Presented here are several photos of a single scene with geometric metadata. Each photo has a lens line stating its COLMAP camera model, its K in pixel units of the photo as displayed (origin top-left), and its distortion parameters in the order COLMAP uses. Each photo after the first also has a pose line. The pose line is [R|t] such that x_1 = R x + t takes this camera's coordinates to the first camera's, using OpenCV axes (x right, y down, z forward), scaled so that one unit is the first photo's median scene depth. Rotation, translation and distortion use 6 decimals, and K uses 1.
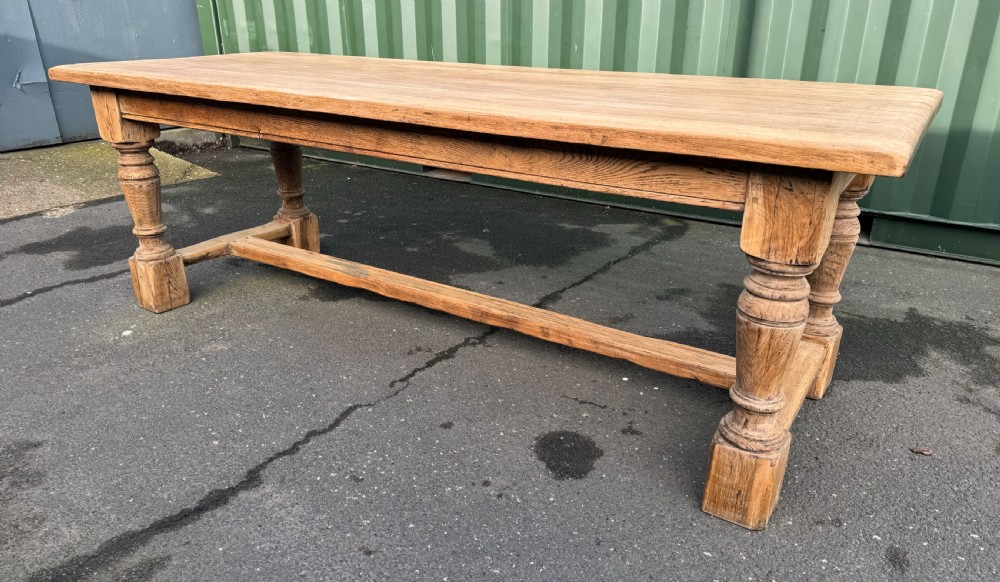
lens RADIAL K [[708.3, 0, 502.7], [0, 708.3, 299.8], [0, 0, 1]] dist [0.046885, -0.045692]
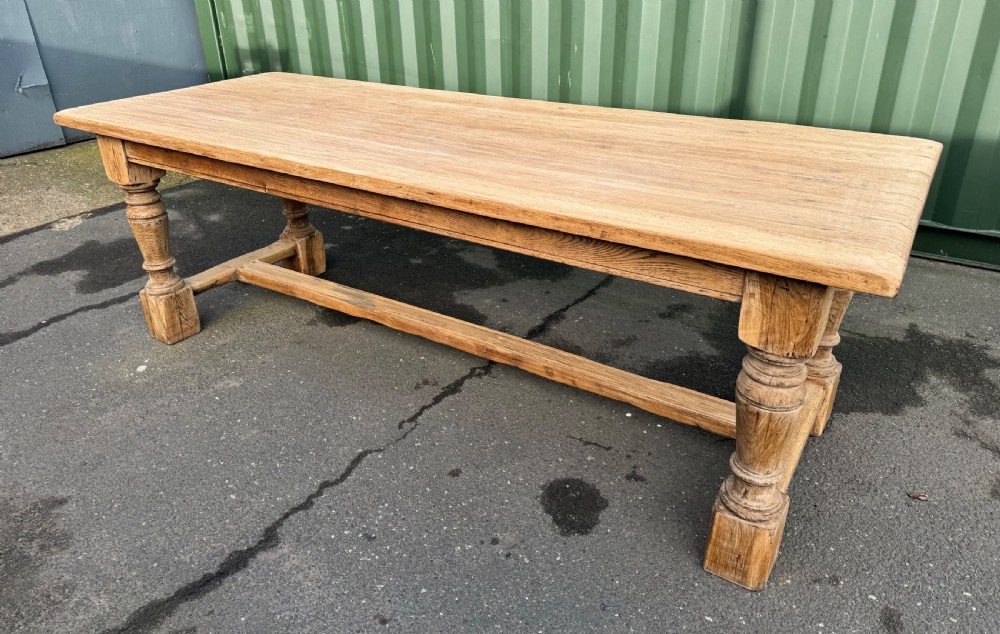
lens RADIAL K [[709.8, 0, 499.1], [0, 709.8, 283.4], [0, 0, 1]] dist [0.034709, -0.029618]
pose [[0.999765, -0.018359, -0.011487, 0.001774], [0.018873, 0.998749, 0.046308, -0.134366], [0.010623, -0.046514, 0.998861, -0.015643]]
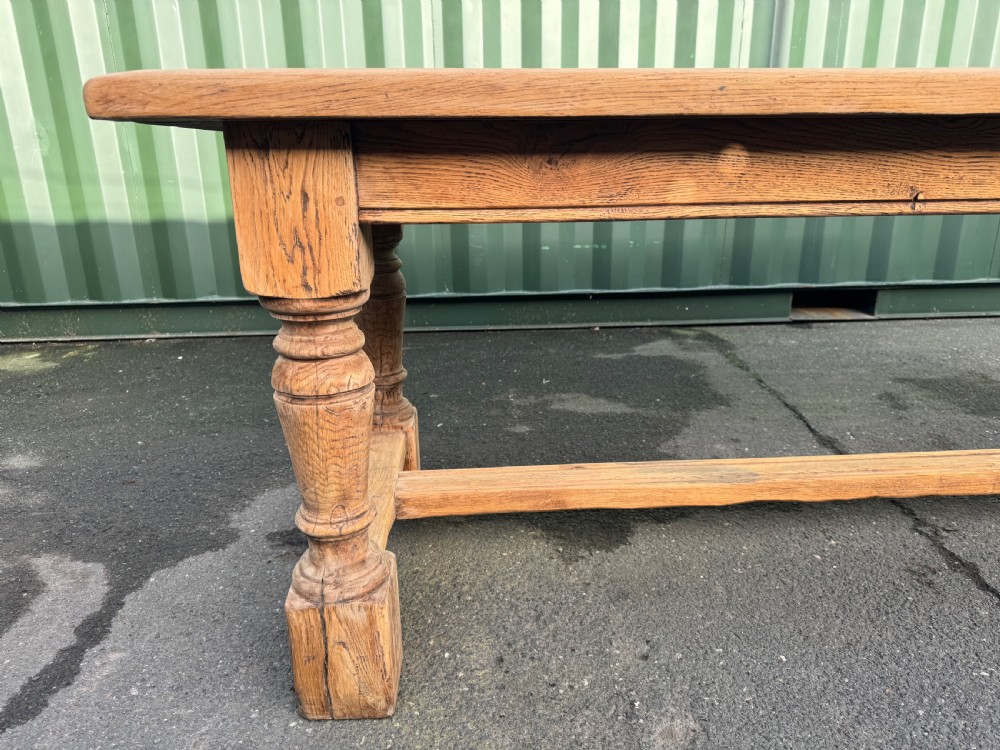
lens RADIAL K [[710.3, 0, 498.6], [0, 710.3, 377.9], [0, 0, 1]] dist [0.036741, -0.045196]
pose [[0.804105, -0.192580, 0.562430, -0.779383], [0.241447, 0.970328, -0.012950, -0.178685], [-0.543248, 0.146210, 0.826743, 0.770888]]
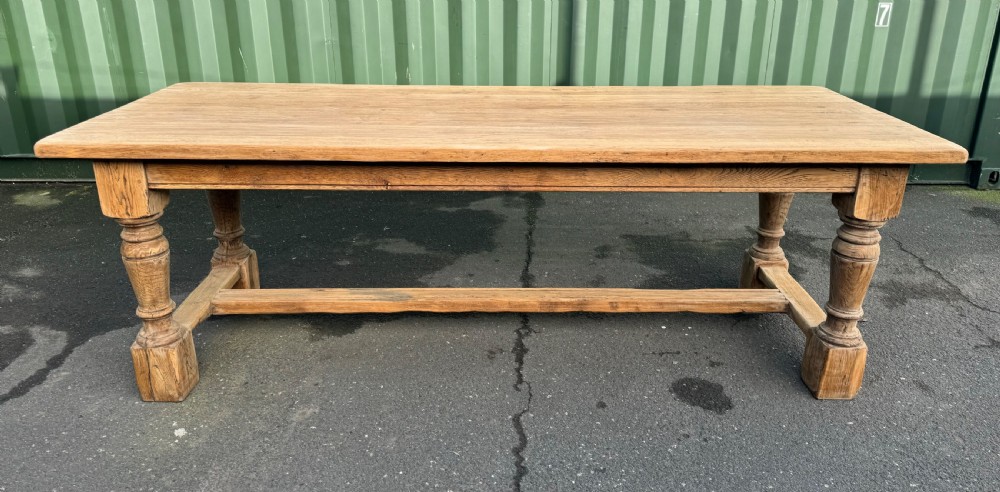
lens RADIAL K [[730.6, 0, 507.8], [0, 730.6, 216.1], [0, 0, 1]] dist [0.041156, -0.051845]
pose [[0.832830, -0.186011, 0.521339, -0.723222], [0.208394, 0.977914, 0.016010, -0.164900], [-0.512803, 0.095310, 0.853199, 0.024715]]
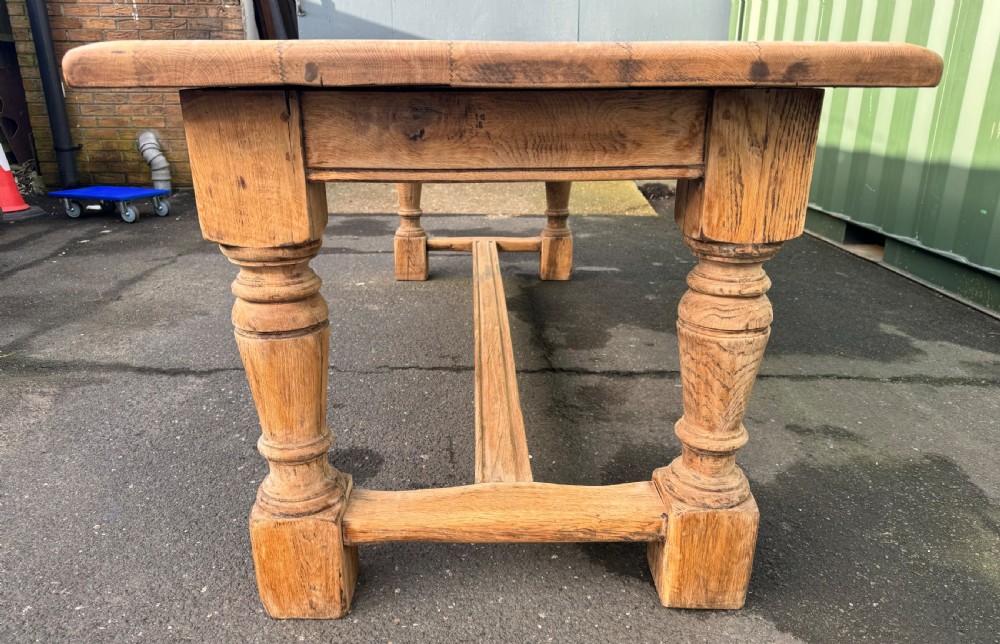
lens RADIAL K [[706.7, 0, 496.9], [0, 706.7, 352.3], [0, 0, 1]] dist [0.054913, -0.038136]
pose [[0.560967, 0.286855, -0.776550, 0.749749], [-0.319735, 0.940332, 0.116384, -0.076596], [0.763600, 0.183003, 0.619213, 0.502361]]
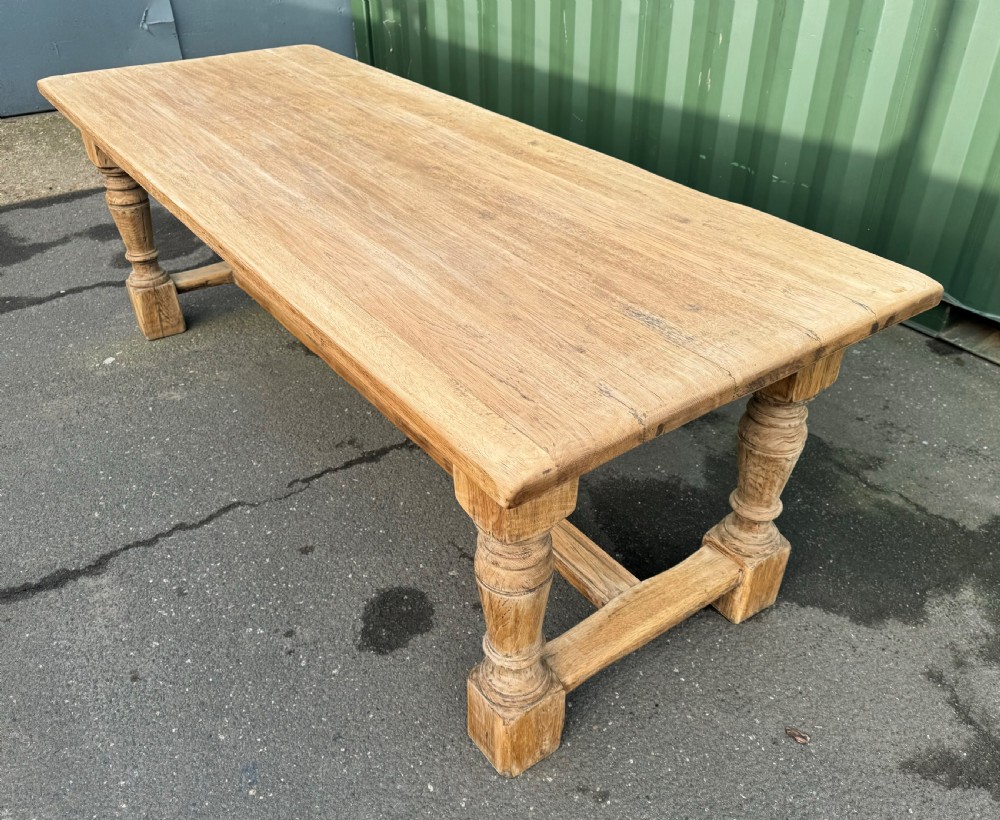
lens RADIAL K [[840.9, 0, 512.2], [0, 840.9, 435.3], [0, 0, 1]] dist [0.068576, -0.102753]
pose [[0.933802, 0.206496, -0.292189, 0.440304], [-0.137450, 0.961019, 0.239897, -0.256308], [0.330336, -0.183855, 0.925784, 0.077307]]
